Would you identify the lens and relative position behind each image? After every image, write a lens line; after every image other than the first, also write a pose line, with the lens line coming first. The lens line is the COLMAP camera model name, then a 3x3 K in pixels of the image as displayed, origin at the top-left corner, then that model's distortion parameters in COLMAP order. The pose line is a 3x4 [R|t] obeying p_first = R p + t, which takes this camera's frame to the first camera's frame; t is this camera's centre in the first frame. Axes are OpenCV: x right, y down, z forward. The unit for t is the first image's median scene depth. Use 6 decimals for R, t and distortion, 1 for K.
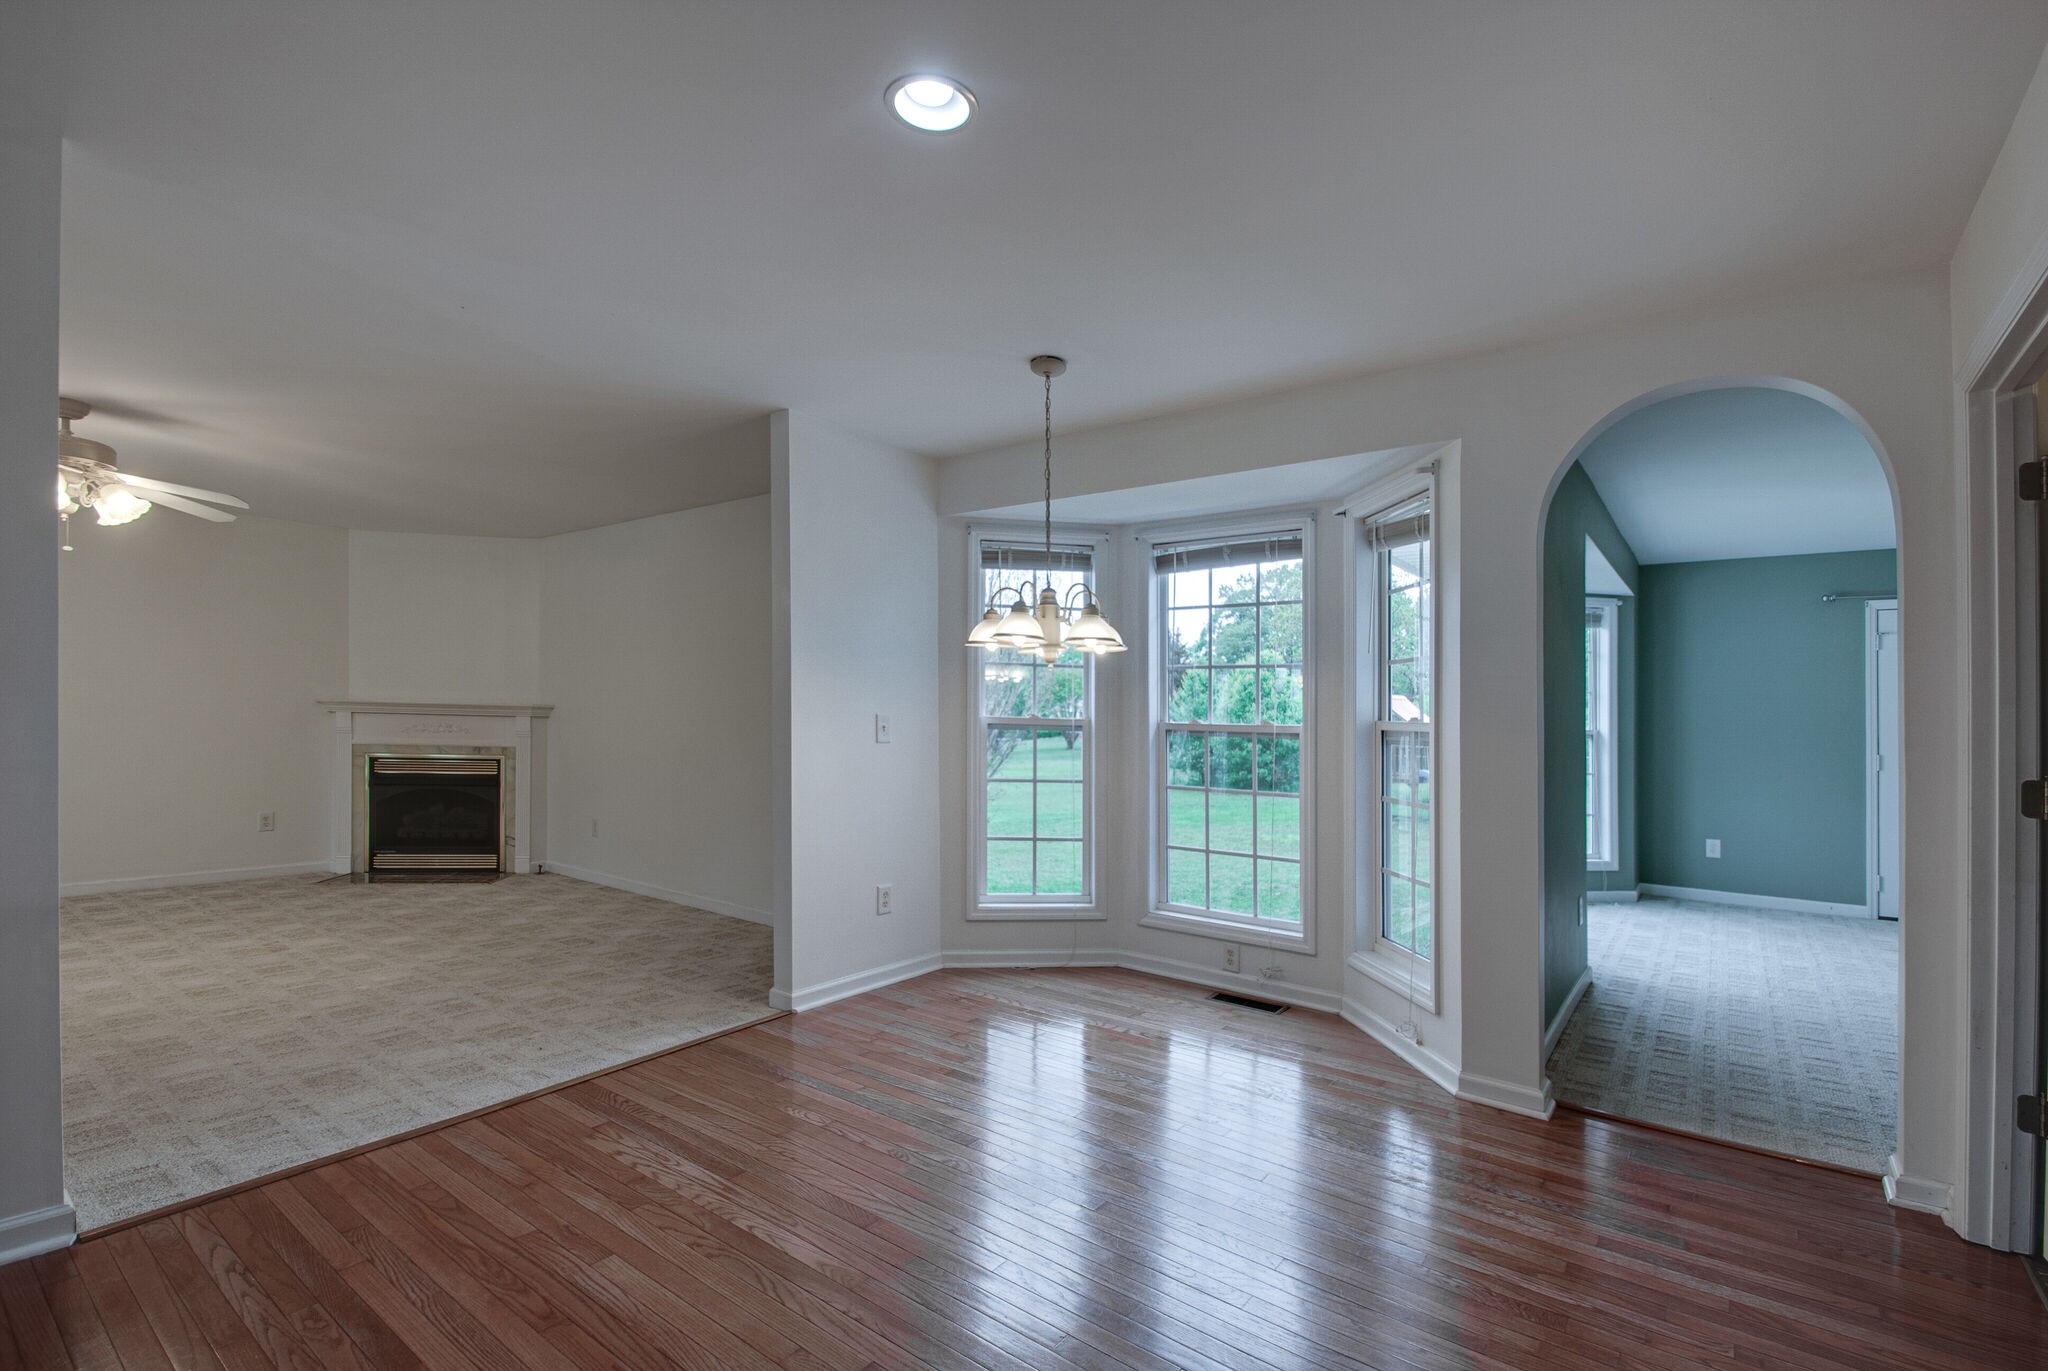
lens RADIAL K [[914.4, 0, 1034.0], [0, 914.4, 741.1], [0, 0, 1]] dist [-0.024248, -0.000035]
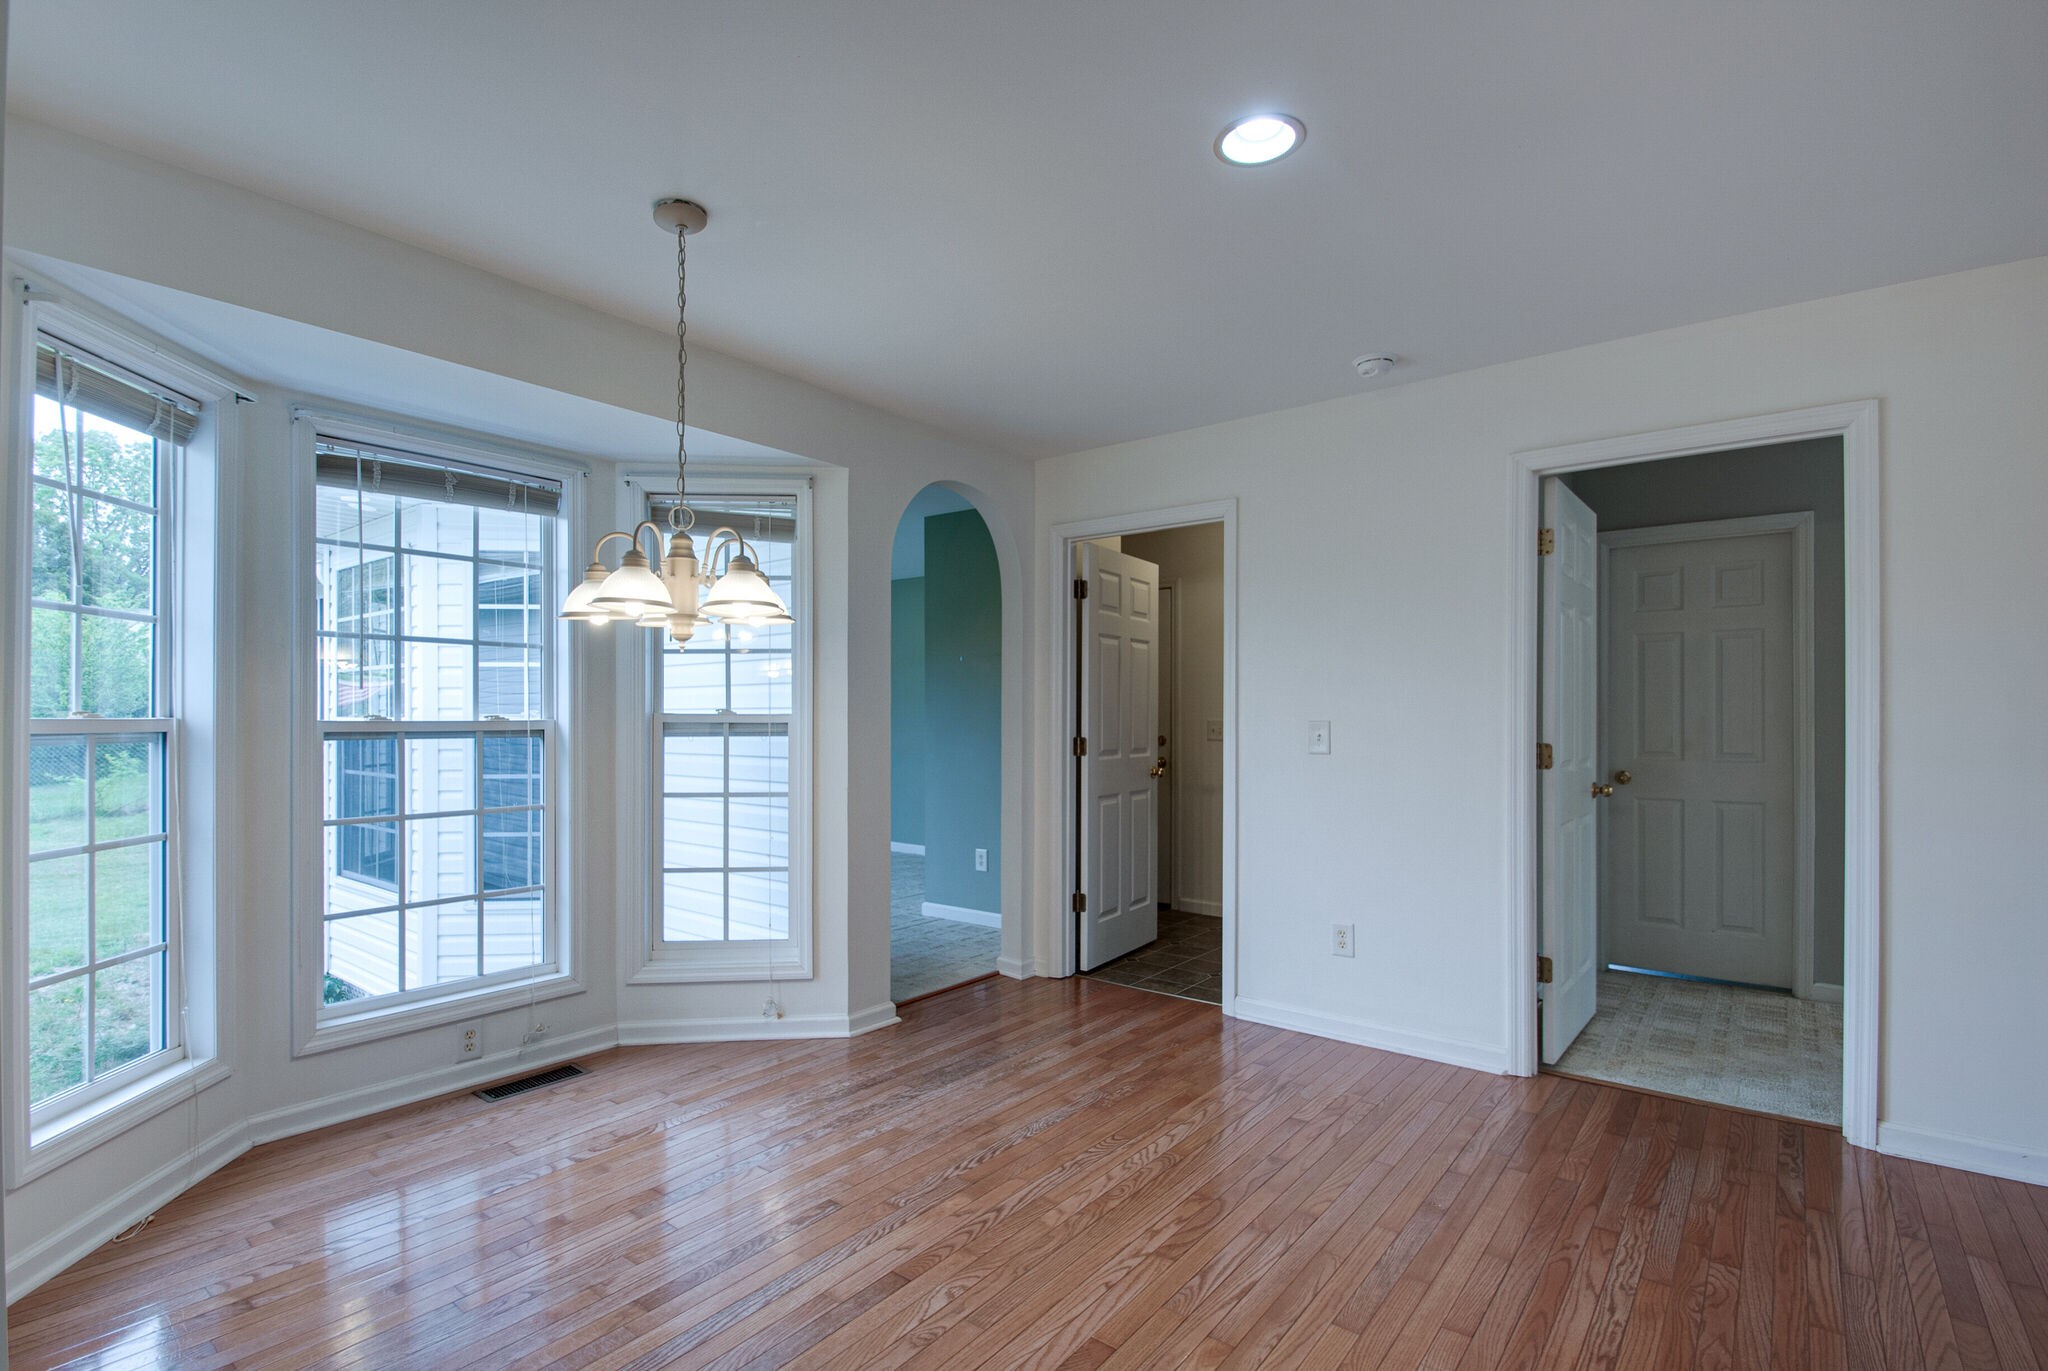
lens RADIAL K [[928.0, 0, 1057.4], [0, 928.0, 711.5], [0, 0, 1]] dist [-0.013550, -0.000677]
pose [[0.021637, -0.020649, 0.999553, -0.590659], [0.025849, 0.999464, 0.020088, -0.032688], [-0.999432, 0.025403, 0.022159, 0.596373]]
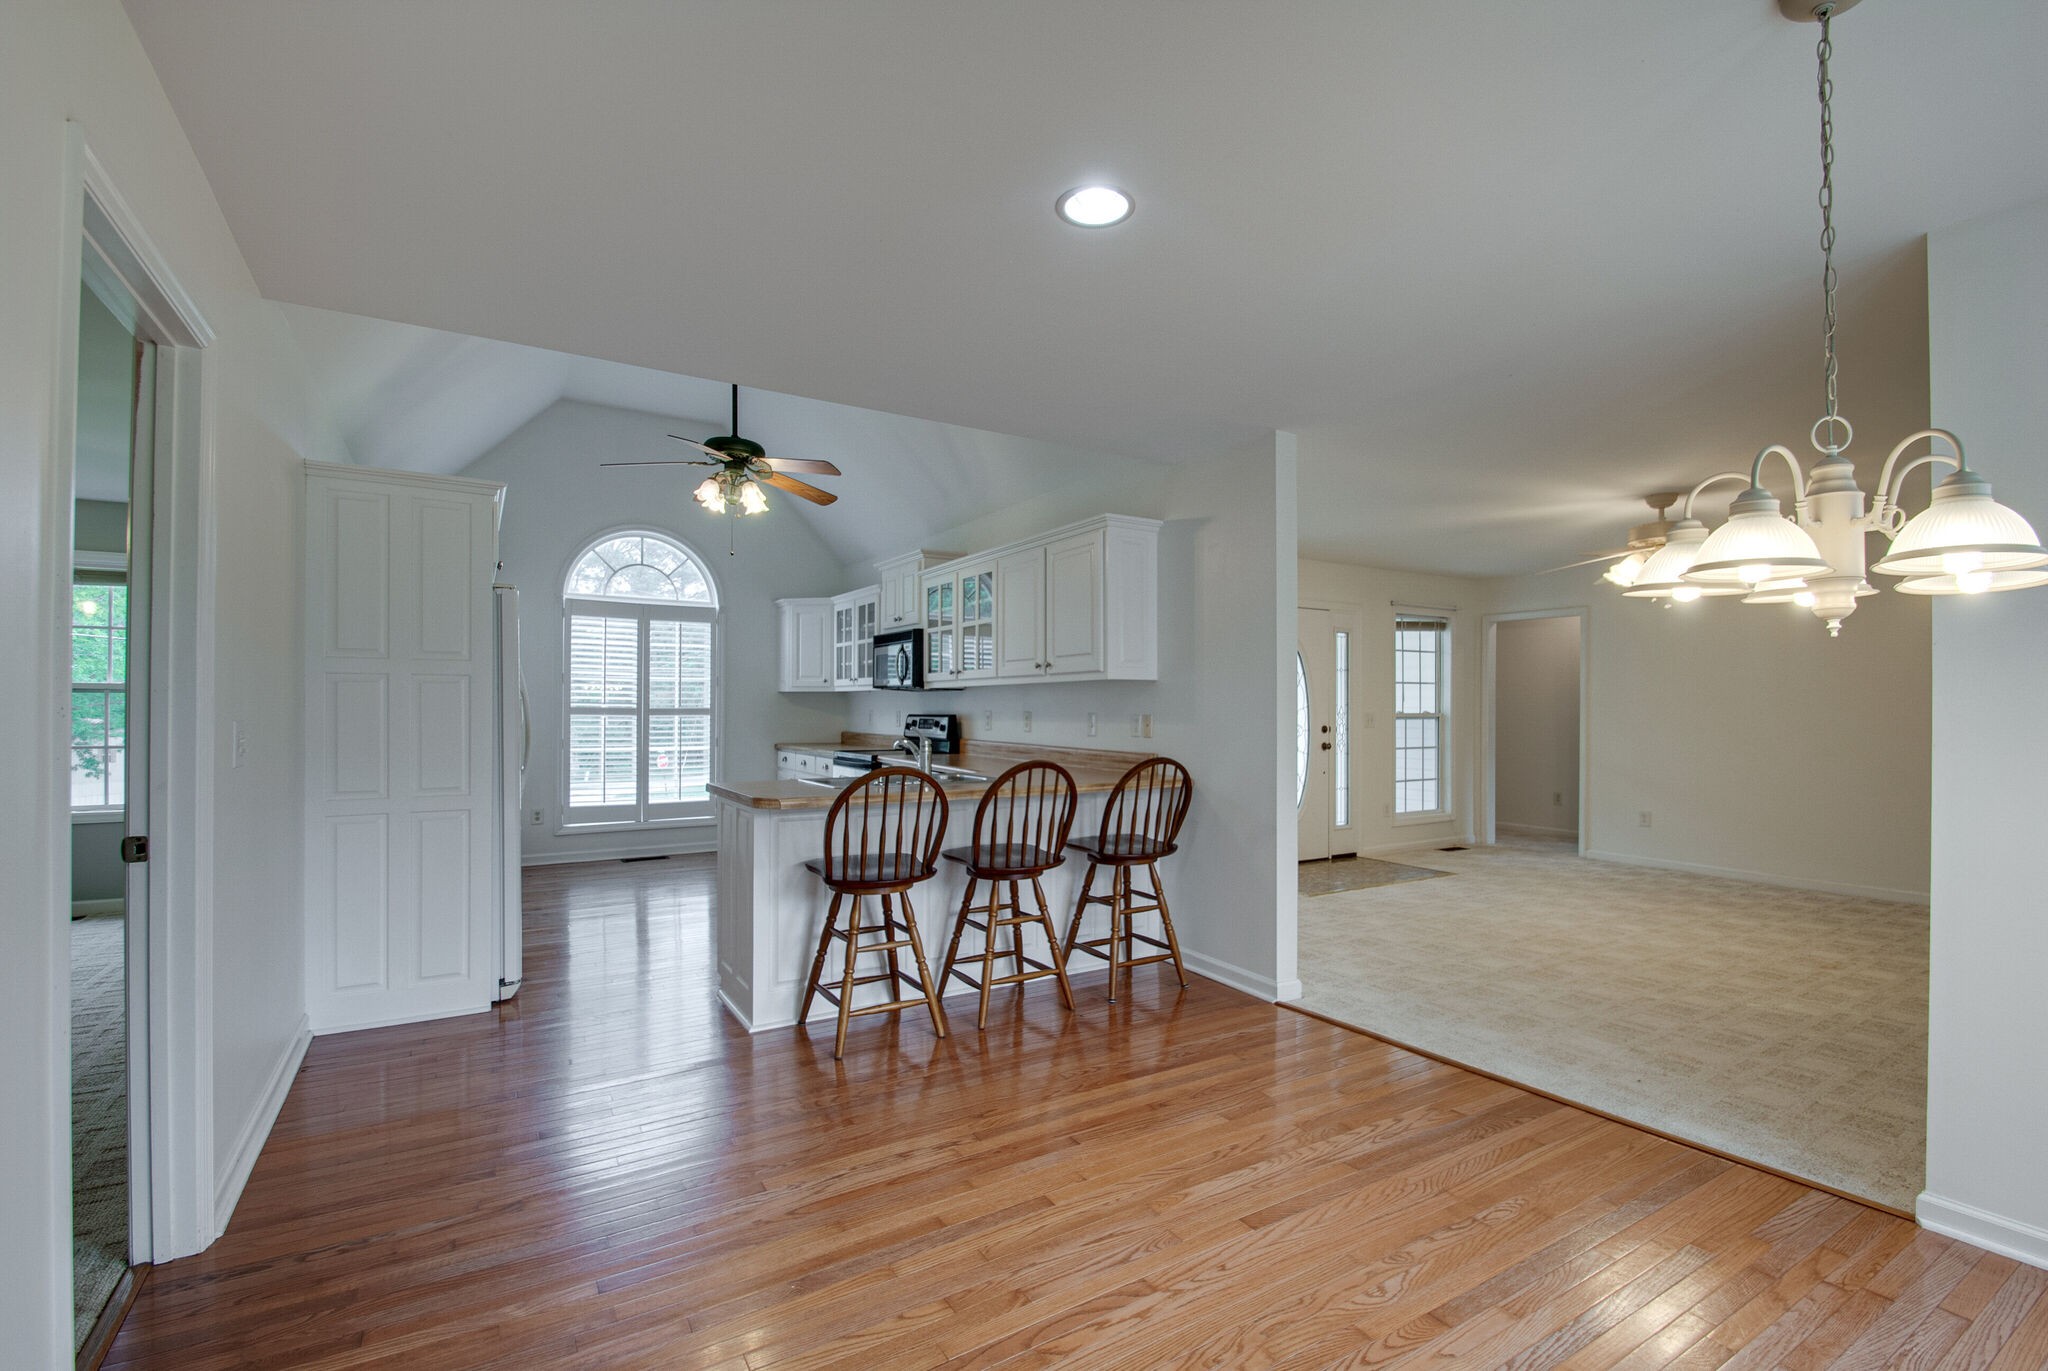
lens RADIAL K [[928.0, 0, 1057.4], [0, 928.0, 711.5], [0, 0, 1]] dist [-0.013550, -0.000677]
pose [[-0.382424, -0.026262, -0.923614, 0.512525], [-0.033089, 0.999344, -0.014715, -0.009229], [0.923394, 0.024934, -0.383043, 0.701651]]
